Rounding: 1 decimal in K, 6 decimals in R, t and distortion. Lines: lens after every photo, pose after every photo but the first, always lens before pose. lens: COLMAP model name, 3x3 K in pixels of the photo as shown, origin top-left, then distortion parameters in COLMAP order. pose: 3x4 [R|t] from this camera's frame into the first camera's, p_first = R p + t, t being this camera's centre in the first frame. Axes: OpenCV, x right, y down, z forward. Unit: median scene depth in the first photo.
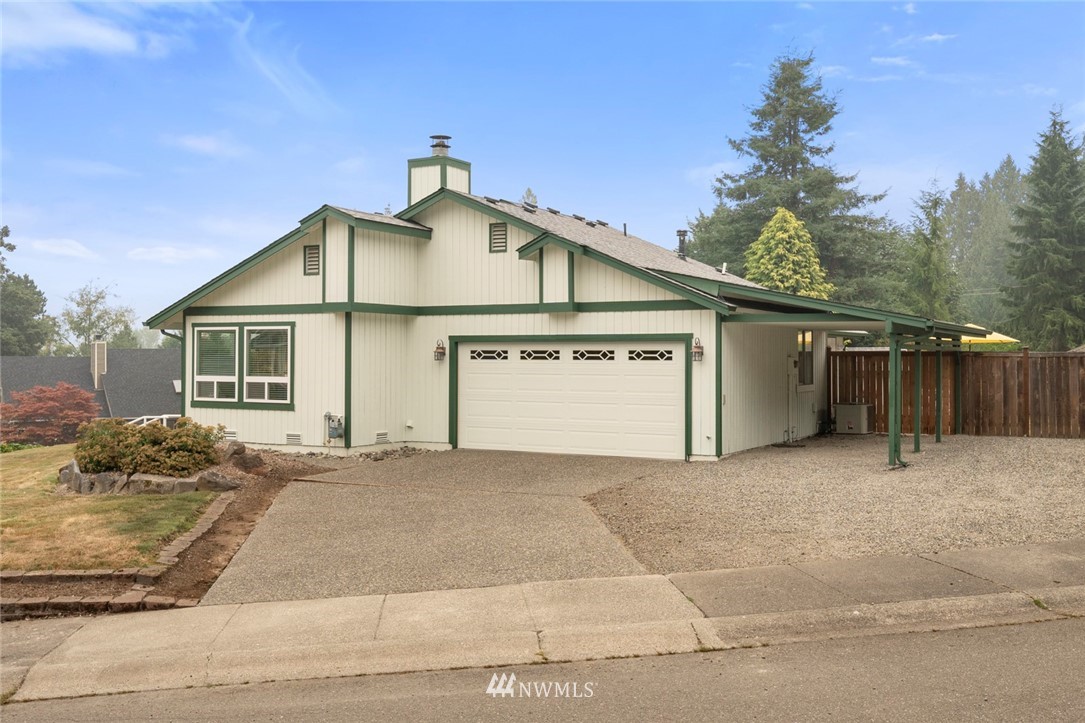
lens RADIAL K [[1118.8, 0, 541.6], [0, 1118.8, 332.7], [0, 0, 1]] dist [0.001940, 0.003215]
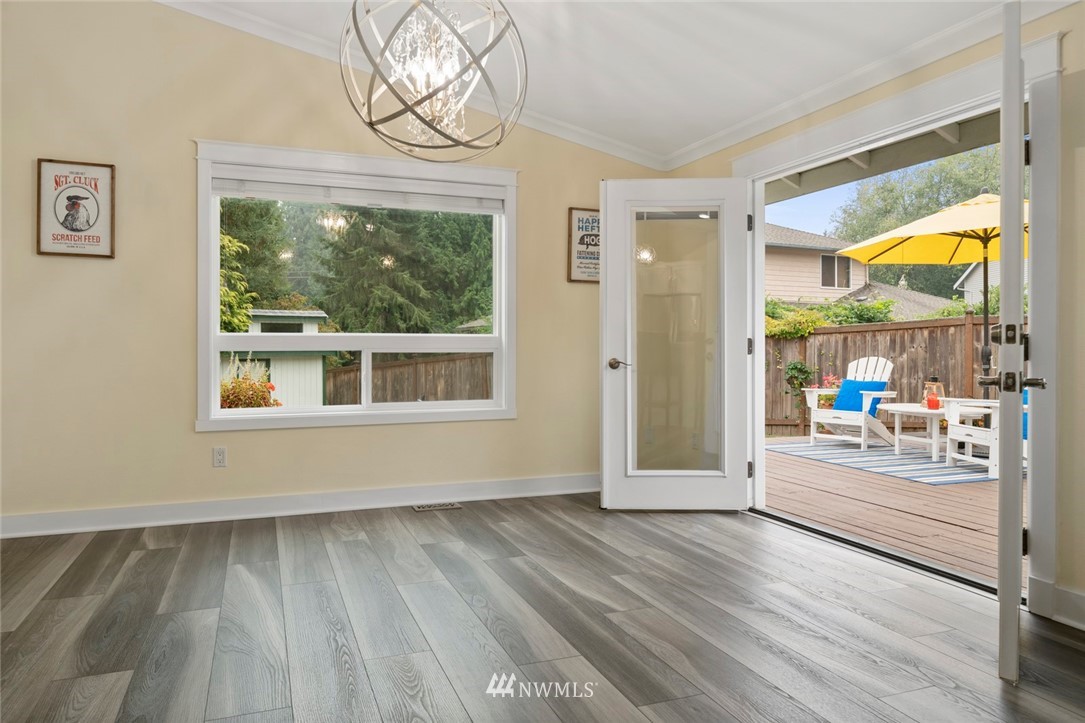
lens RADIAL K [[730.7, 0, 540.8], [0, 730.7, 345.9], [0, 0, 1]] dist [-0.003579, -0.000315]
pose [[0.642033, -0.001085, 0.766676, 0.092246], [-0.017520, 0.999717, 0.016087, 0.024390], [-0.766477, -0.023761, 0.641833, 0.667893]]
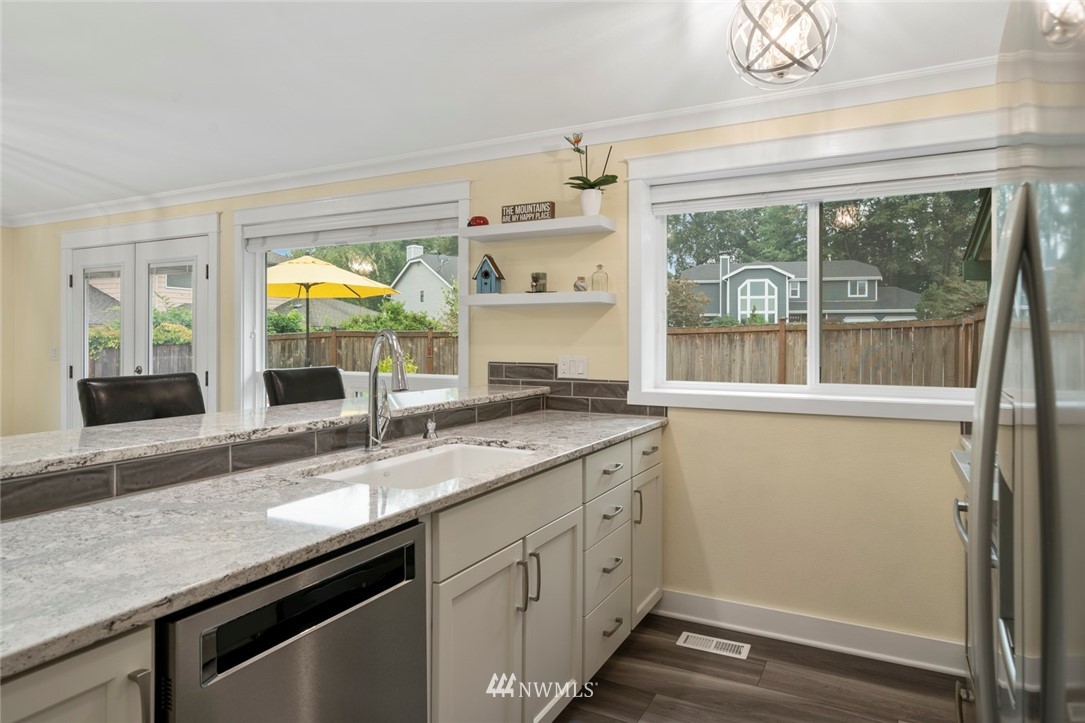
lens RADIAL K [[662.1, 0, 540.0], [0, 662.1, 337.4], [0, 0, 1]] dist [0.003963, 0.000516]
pose [[-0.016007, 0.000131, 0.999872, 0.063388], [-0.025828, 0.999666, -0.000544, 0.017199], [-0.999538, -0.025833, -0.015998, 0.626975]]
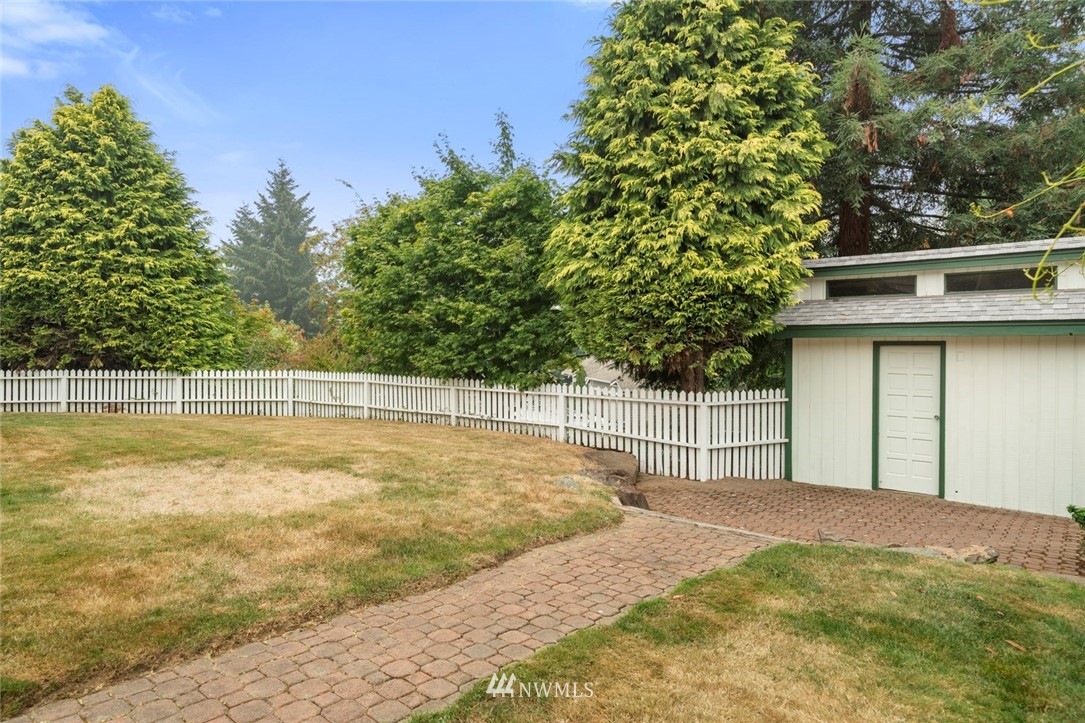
lens RADIAL K [[652.0, 0, 543.4], [0, 652.0, 356.0], [0, 0, 1]] dist [0.004903, 0.000556]
pose [[0.773326, 0.011877, -0.633897, 0.329558], [0.020674, 0.998820, 0.043936, 0.033856], [0.633672, -0.047082, 0.772168, 0.820338]]
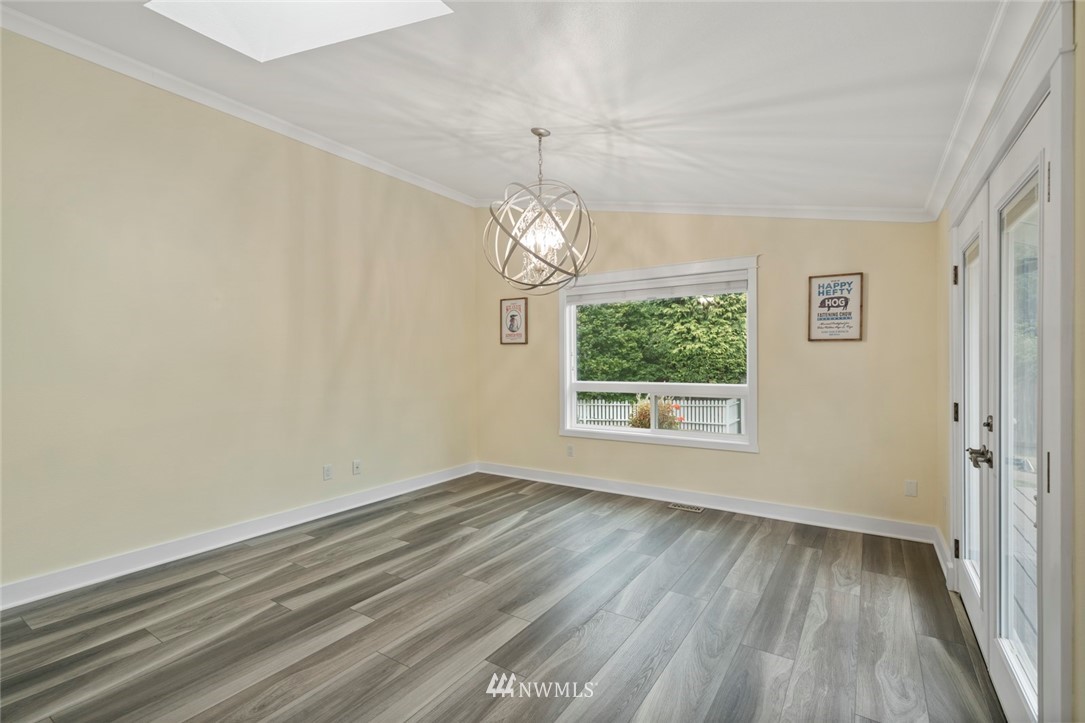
lens RADIAL K [[494.9, 0, 539.2], [0, 494.9, 362.4], [0, 0, 1]] dist [0.000469, -0.000042]
pose [[0.996092, -0.006272, -0.088101, 0.139252], [0.008647, 0.999609, 0.026604, 0.017565], [0.087899, -0.027261, 0.995756, 0.645967]]
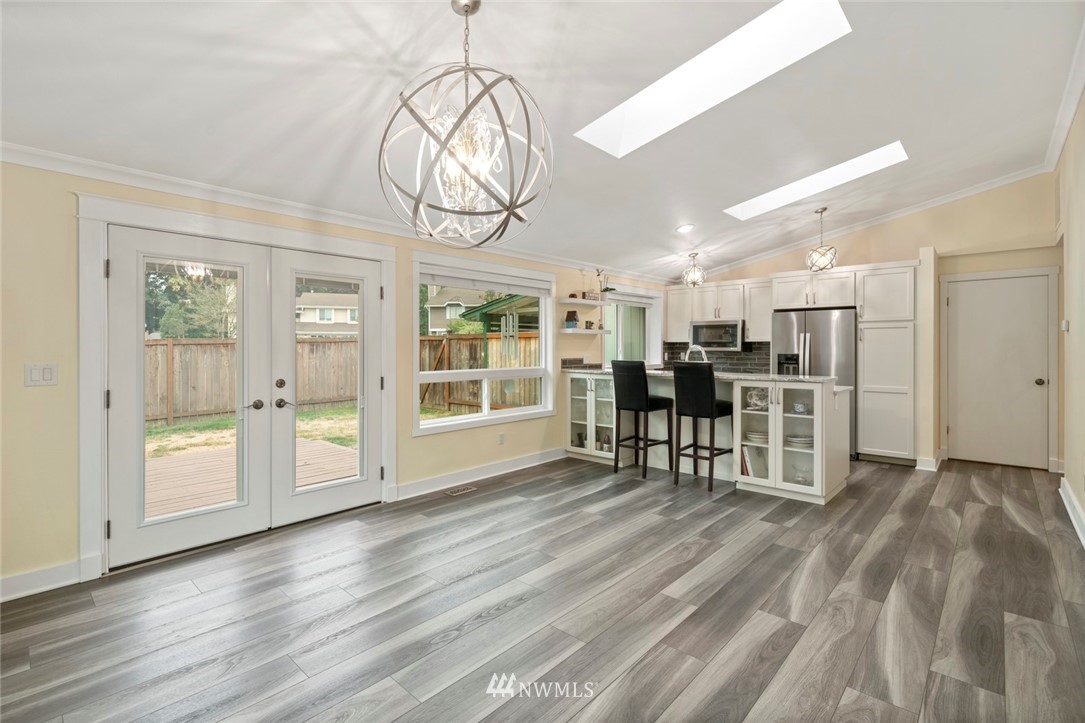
lens RADIAL K [[495.9, 0, 544.5], [0, 495.9, 349.3], [0, 0, 1]] dist [0.000417, 0.000443]
pose [[-0.972732, -0.000995, 0.231930, 0.116148], [-0.005186, 0.999834, -0.017465, 0.020052], [-0.231874, -0.018191, -0.972576, 0.756678]]
